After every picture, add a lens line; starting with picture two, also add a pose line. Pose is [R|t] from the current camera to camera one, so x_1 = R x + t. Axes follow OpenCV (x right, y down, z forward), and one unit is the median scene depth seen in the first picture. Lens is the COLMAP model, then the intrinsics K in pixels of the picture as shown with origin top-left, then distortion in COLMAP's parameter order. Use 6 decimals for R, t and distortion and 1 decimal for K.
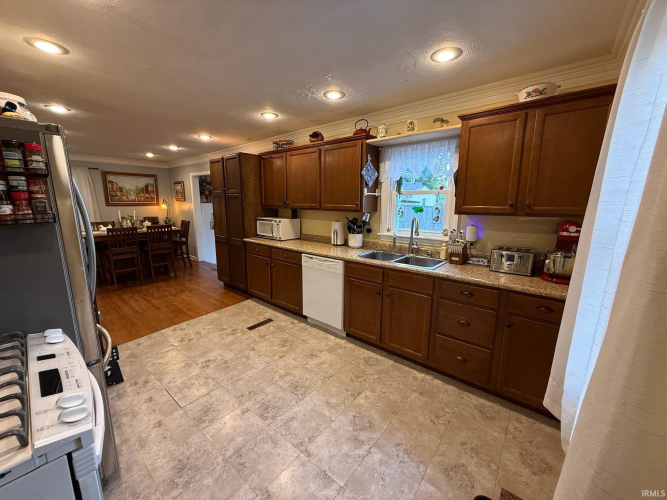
lens RADIAL K [[266.4, 0, 332.3], [0, 266.4, 251.1], [0, 0, 1]] dist [0.000582, 0.000197]
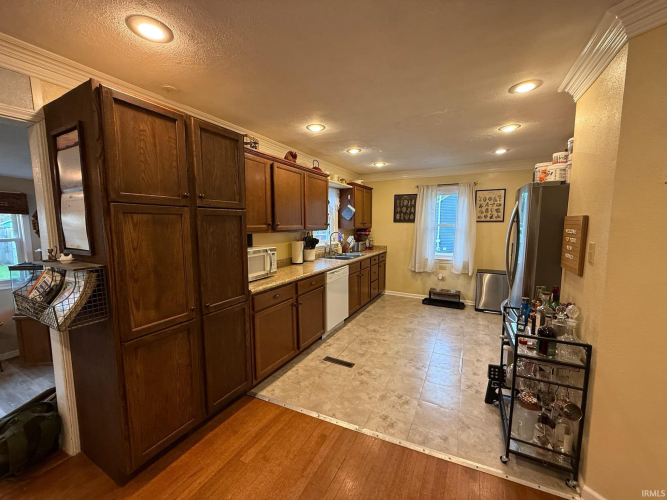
lens RADIAL K [[266.4, 0, 332.3], [0, 266.4, 251.1], [0, 0, 1]] dist [0.000582, 0.000197]
pose [[-0.211138, -0.111652, 0.971058, -0.868511], [0.180221, 0.971976, 0.150943, -0.173516], [-0.960698, 0.206875, -0.185099, 0.896086]]
